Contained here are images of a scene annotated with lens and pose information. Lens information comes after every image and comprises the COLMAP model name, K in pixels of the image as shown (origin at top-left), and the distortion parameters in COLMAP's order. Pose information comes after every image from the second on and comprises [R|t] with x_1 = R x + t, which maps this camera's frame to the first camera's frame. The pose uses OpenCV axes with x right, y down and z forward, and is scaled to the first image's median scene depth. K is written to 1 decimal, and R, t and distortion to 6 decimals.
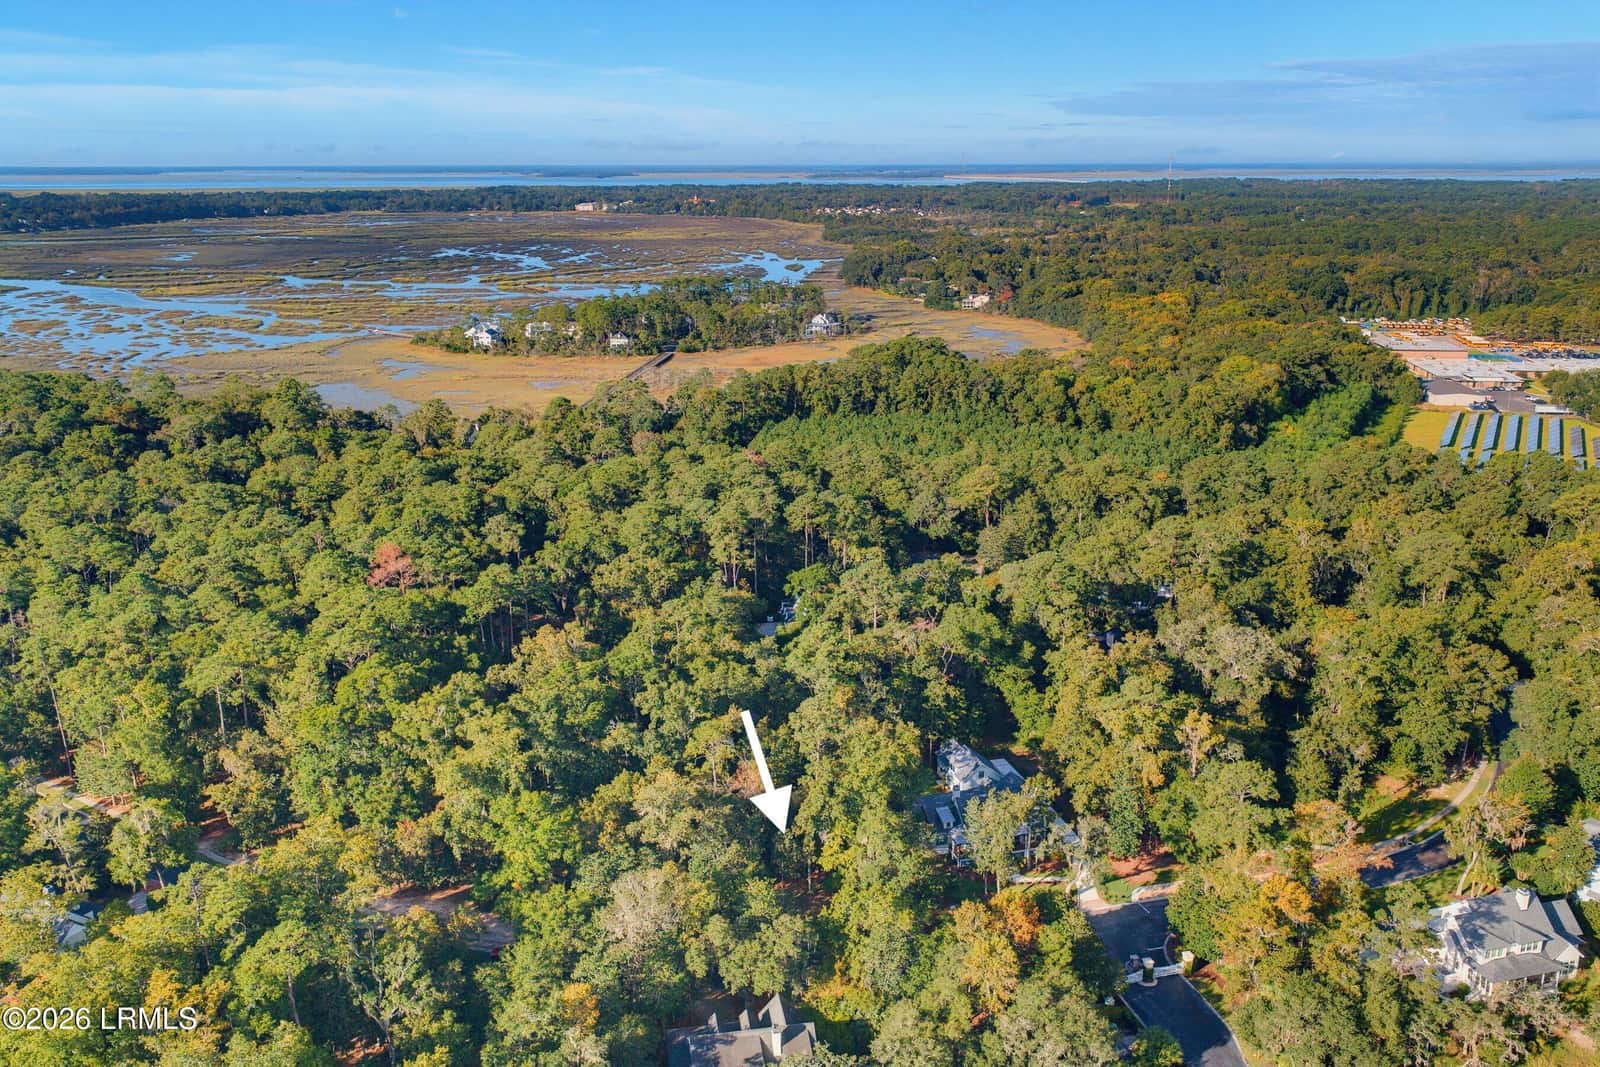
lens RADIAL K [[1308.6, 0, 800.7], [0, 1308.6, 521.0], [0, 0, 1]] dist [0.052810, -0.075753]
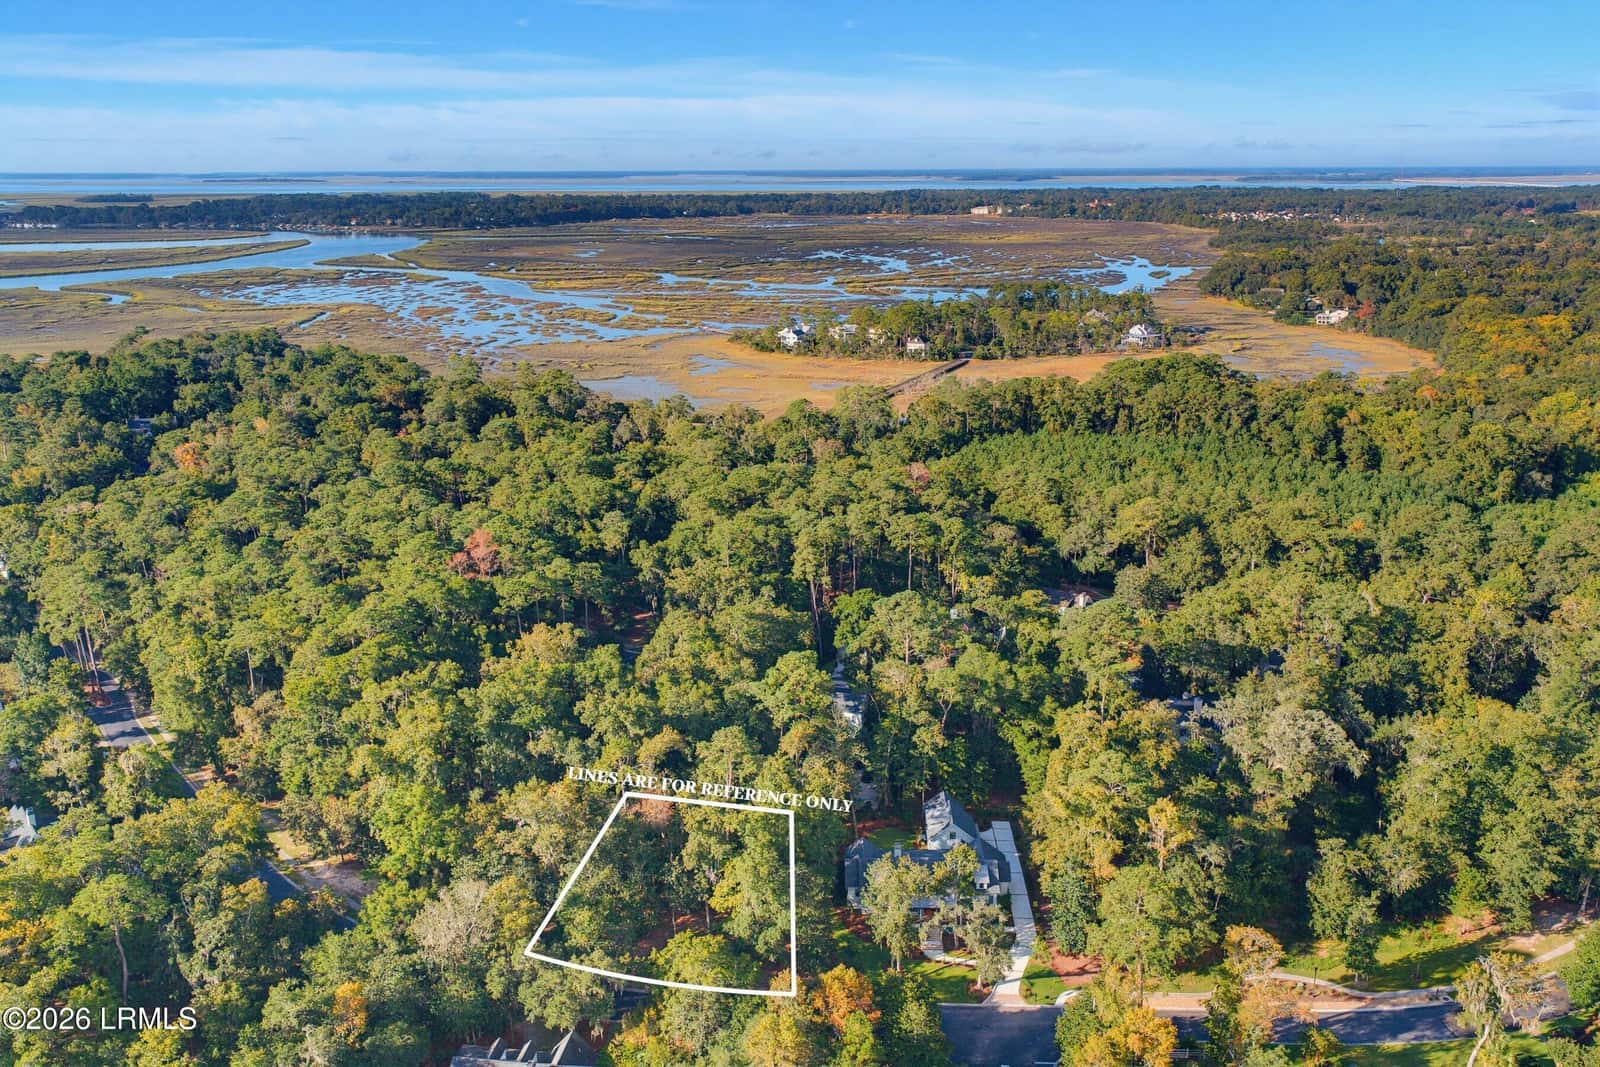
lens RADIAL K [[1308.6, 0, 801.8], [0, 1308.6, 525.9], [0, 0, 1]] dist [0.052810, -0.075753]
pose [[0.951122, 0.081218, -0.297945, 0.212211], [-0.080883, 0.996633, 0.013477, -0.018213], [0.298036, 0.011280, 0.954488, 0.068576]]
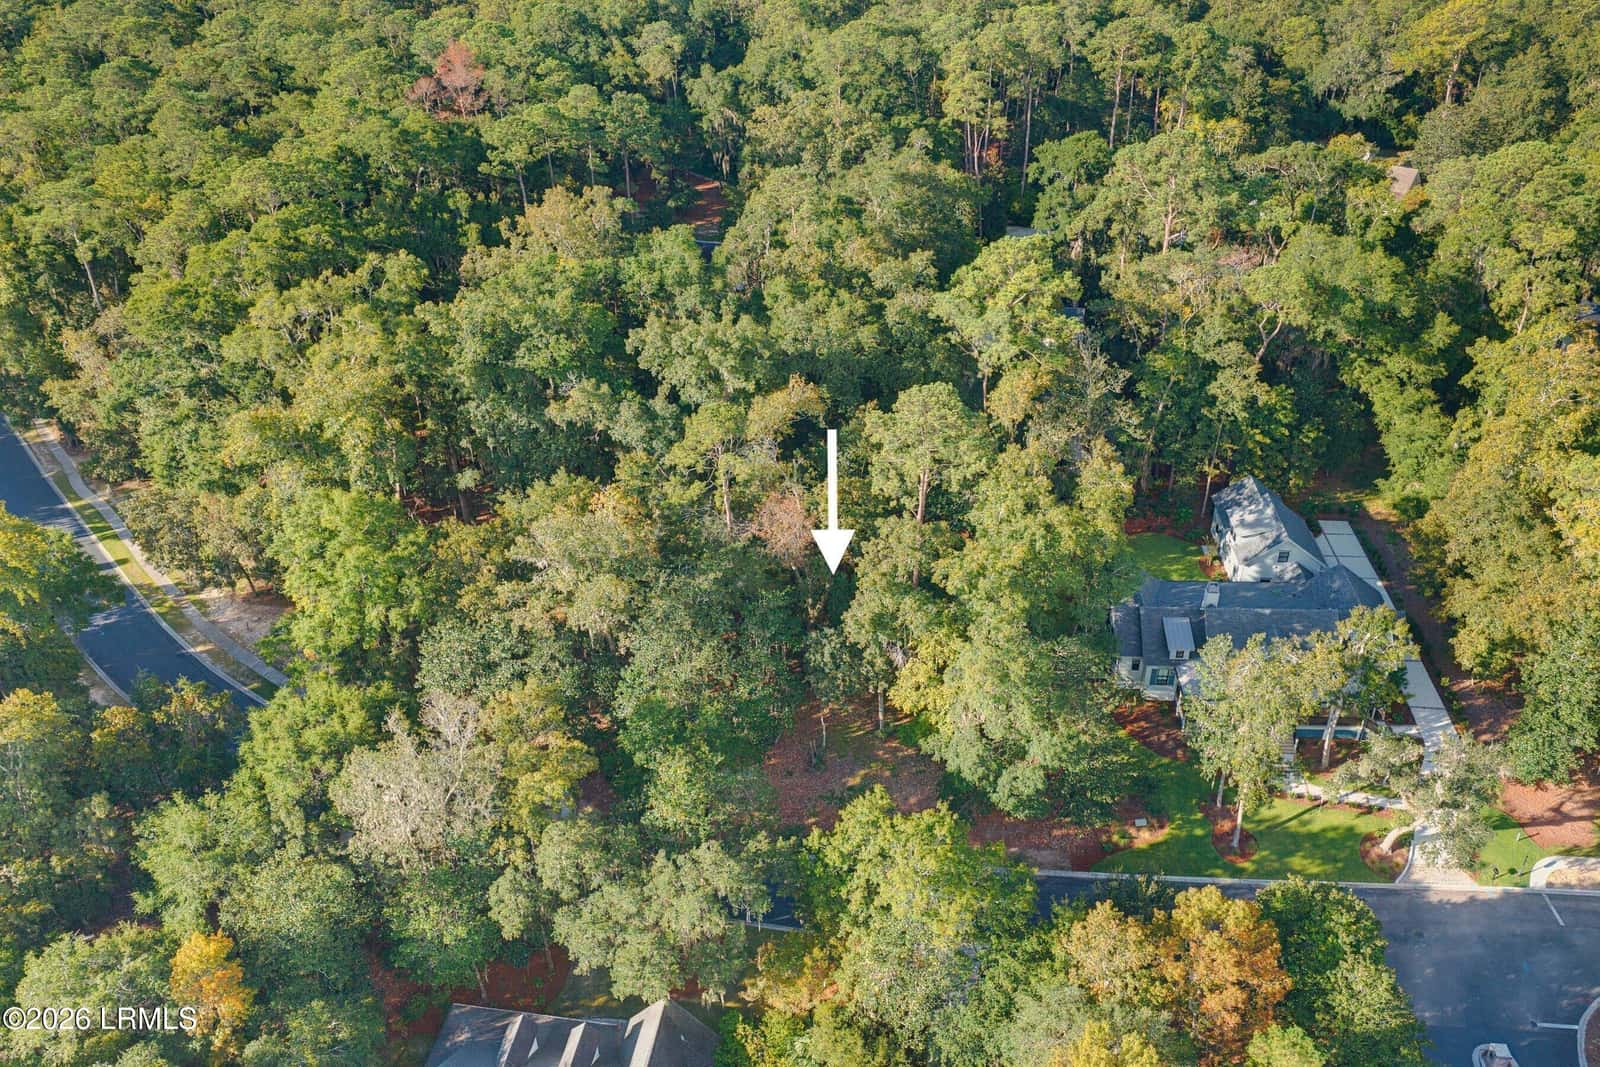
lens RADIAL K [[1308.6, 0, 808.6], [0, 1308.6, 531.1], [0, 0, 1]] dist [0.052810, -0.075753]
pose [[0.946574, 0.171100, -0.273354, 0.072317], [-0.078136, 0.944071, 0.320351, 0.019992], [0.312878, -0.281877, 0.907002, 0.333097]]
